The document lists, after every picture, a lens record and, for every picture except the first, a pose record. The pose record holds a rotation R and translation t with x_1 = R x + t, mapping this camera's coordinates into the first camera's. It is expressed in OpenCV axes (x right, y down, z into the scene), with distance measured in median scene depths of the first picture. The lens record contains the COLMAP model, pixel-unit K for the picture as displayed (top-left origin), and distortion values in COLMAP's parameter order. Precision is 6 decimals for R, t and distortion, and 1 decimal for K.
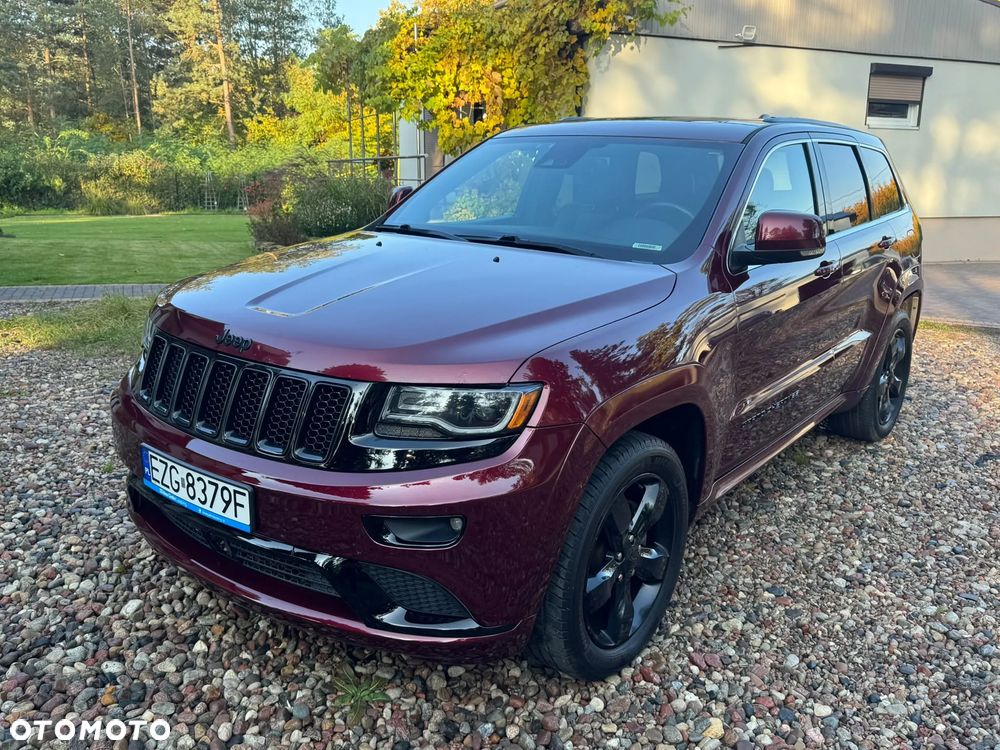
lens RADIAL K [[775.1, 0, 500.0], [0, 775.1, 375.0], [0, 0, 1]] dist [-0.002035, -0.001576]
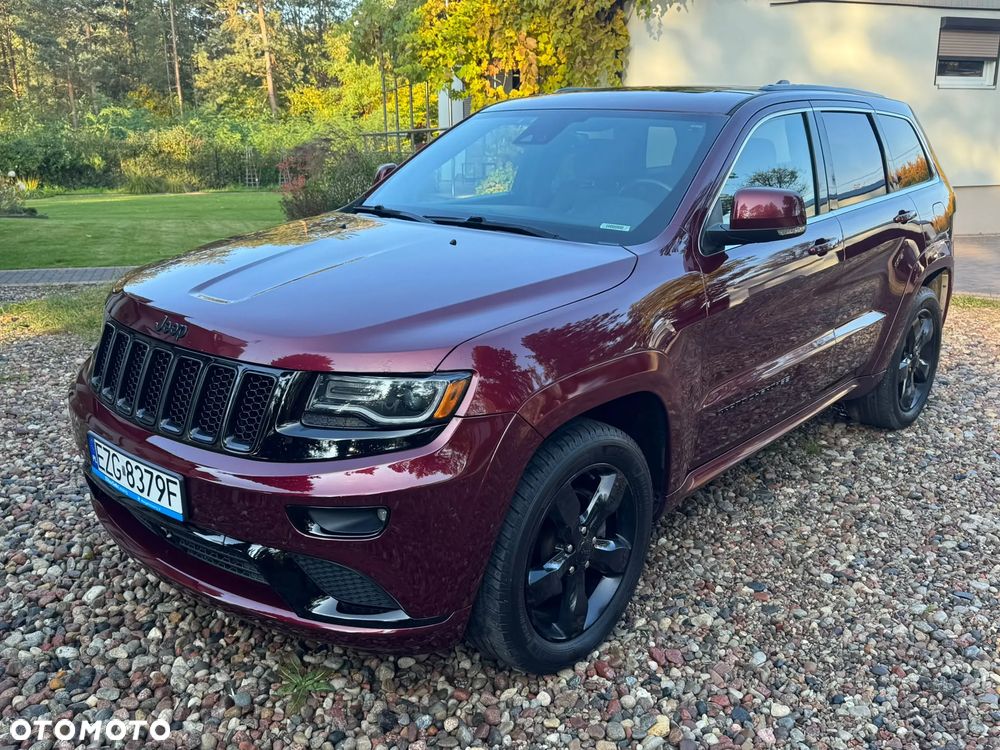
lens RADIAL K [[811.6, 0, 531.7], [0, 811.6, 378.5], [0, 0, 1]] dist [0.017101, -0.027058]
pose [[0.998417, -0.000523, -0.056243, 0.143151], [0.002130, 0.999591, 0.028522, -0.007288], [0.056205, -0.028597, 0.998010, -0.012415]]
